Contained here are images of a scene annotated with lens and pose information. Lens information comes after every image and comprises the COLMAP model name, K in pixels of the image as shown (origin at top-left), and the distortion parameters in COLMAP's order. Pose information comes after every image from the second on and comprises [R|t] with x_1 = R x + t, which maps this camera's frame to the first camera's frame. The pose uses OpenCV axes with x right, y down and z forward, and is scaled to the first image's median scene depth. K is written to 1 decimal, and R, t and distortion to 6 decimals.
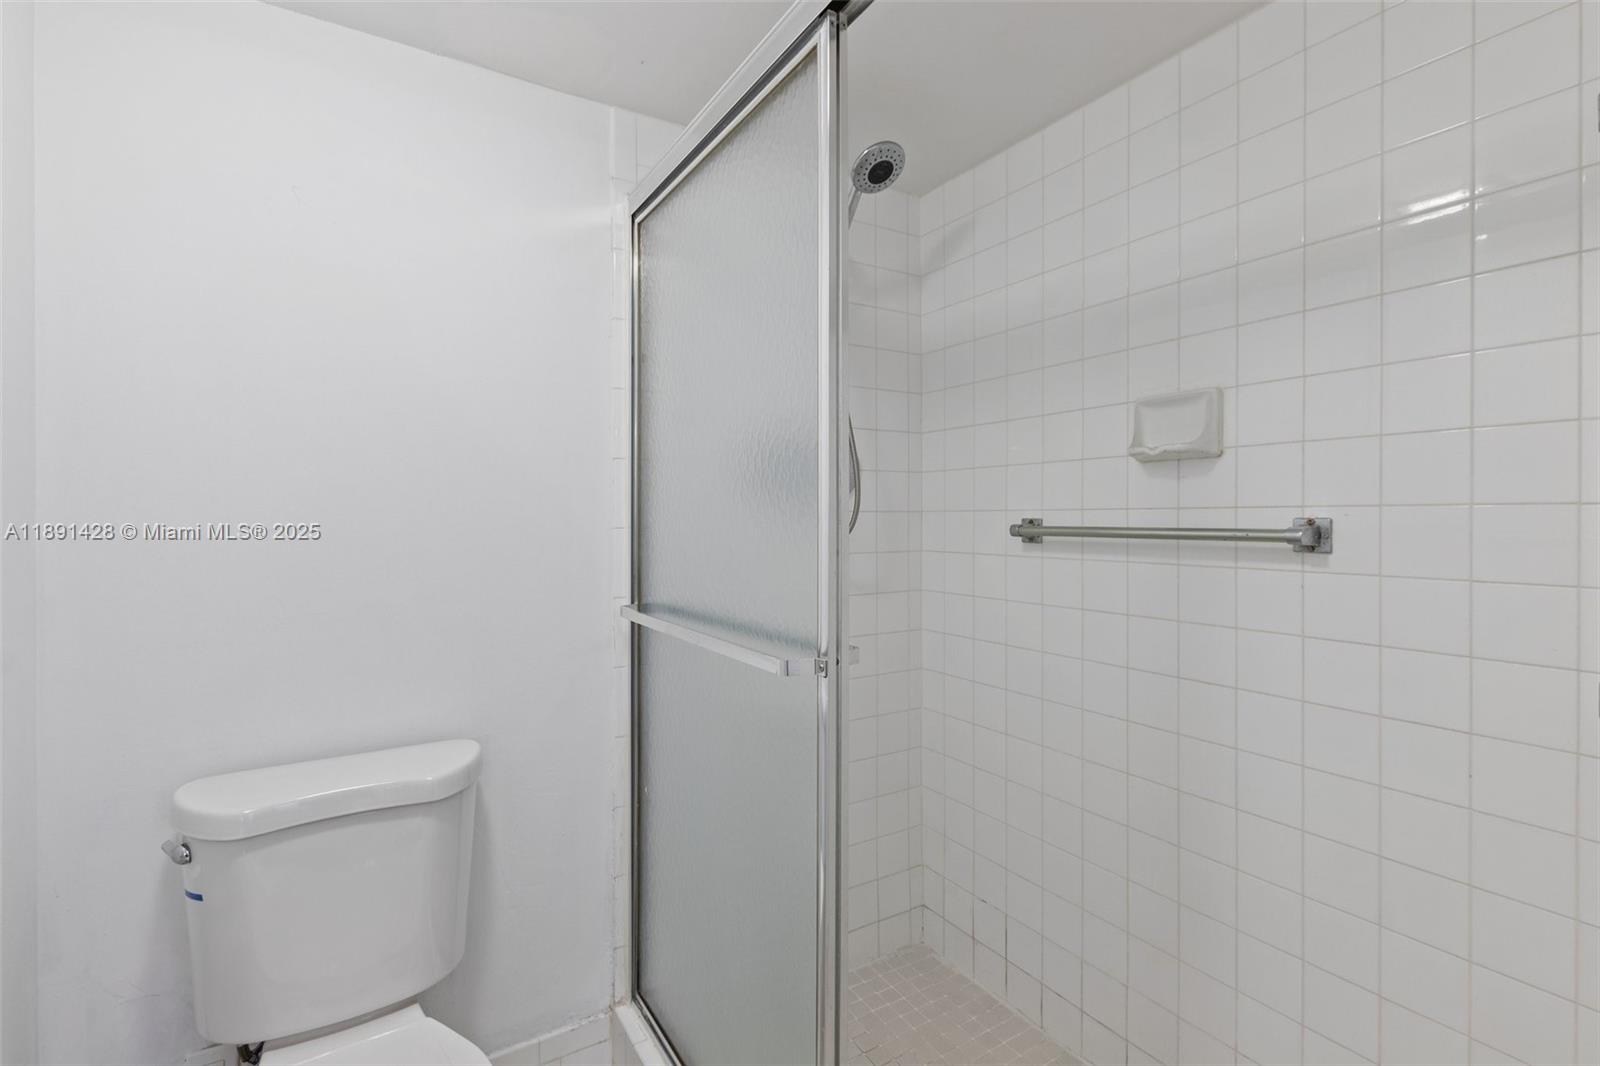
lens RADIAL K [[742.0, 0, 799.1], [0, 742.0, 523.4], [0, 0, 1]] dist [0.007197, -0.004074]
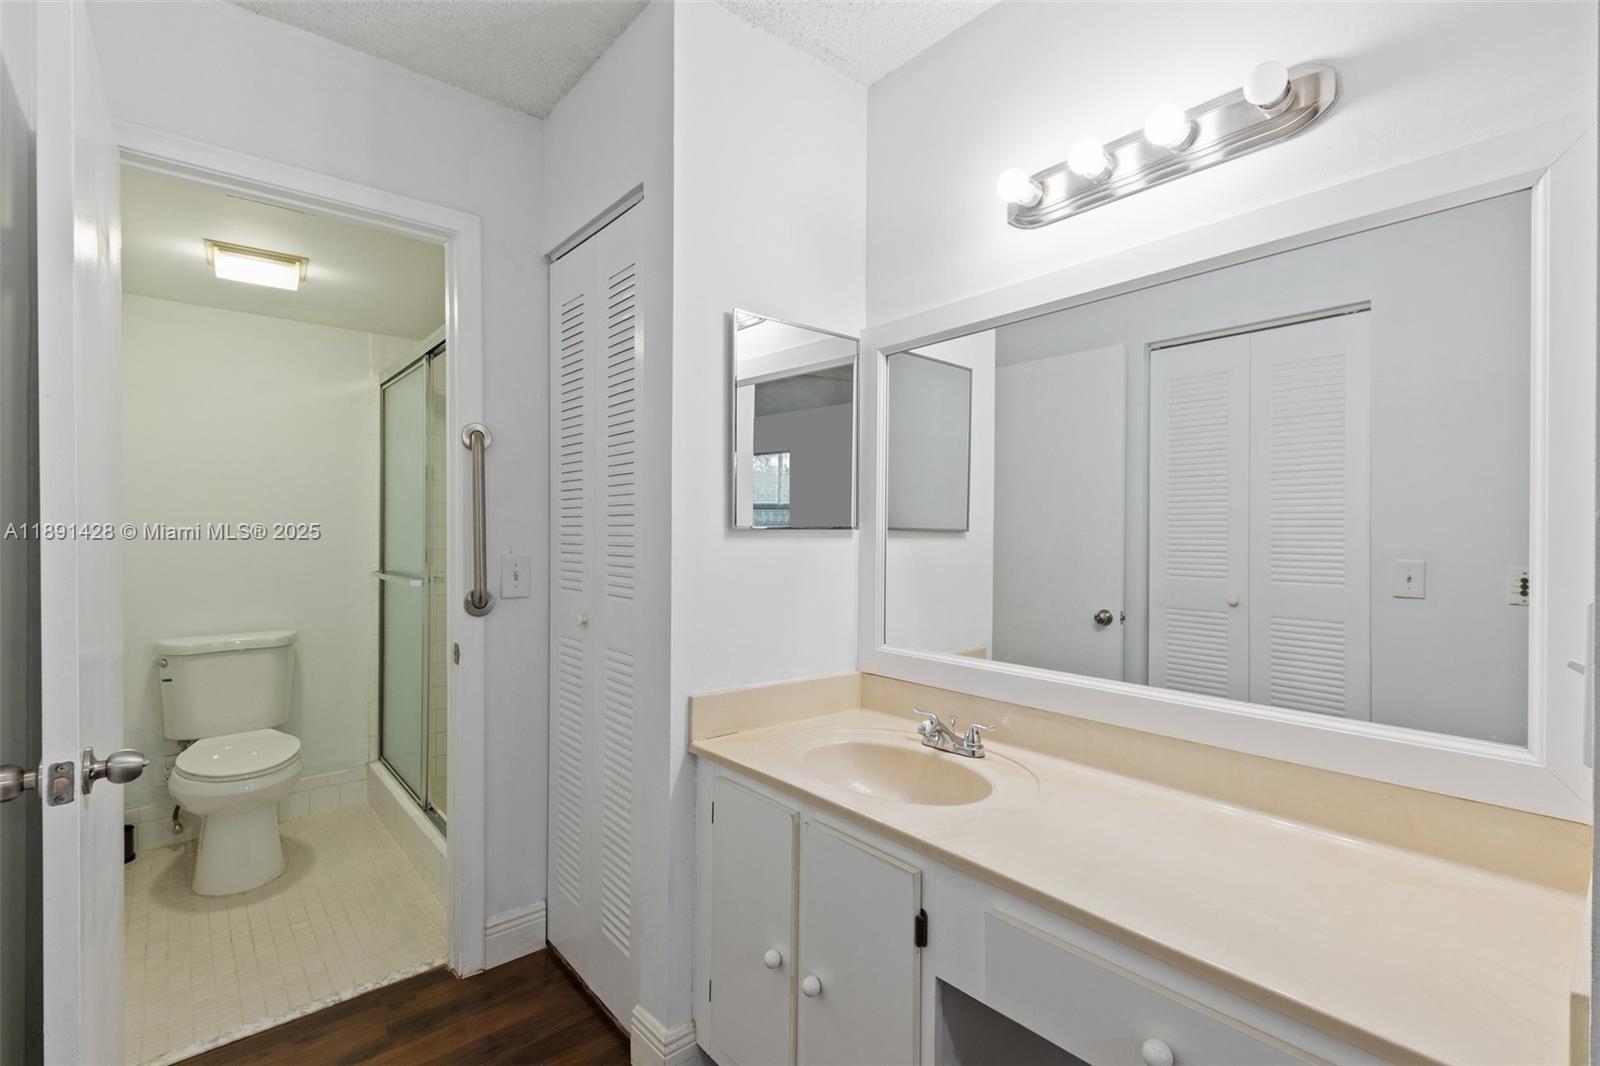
lens RADIAL K [[742.0, 0, 802.6], [0, 742.0, 539.6], [0, 0, 1]] dist [0.007197, -0.004074]
pose [[0.988696, 0.007780, 0.149730, 0.645209], [-0.007979, 0.999968, 0.000726, 0.010974], [-0.149719, -0.001913, 0.988727, -1.260543]]
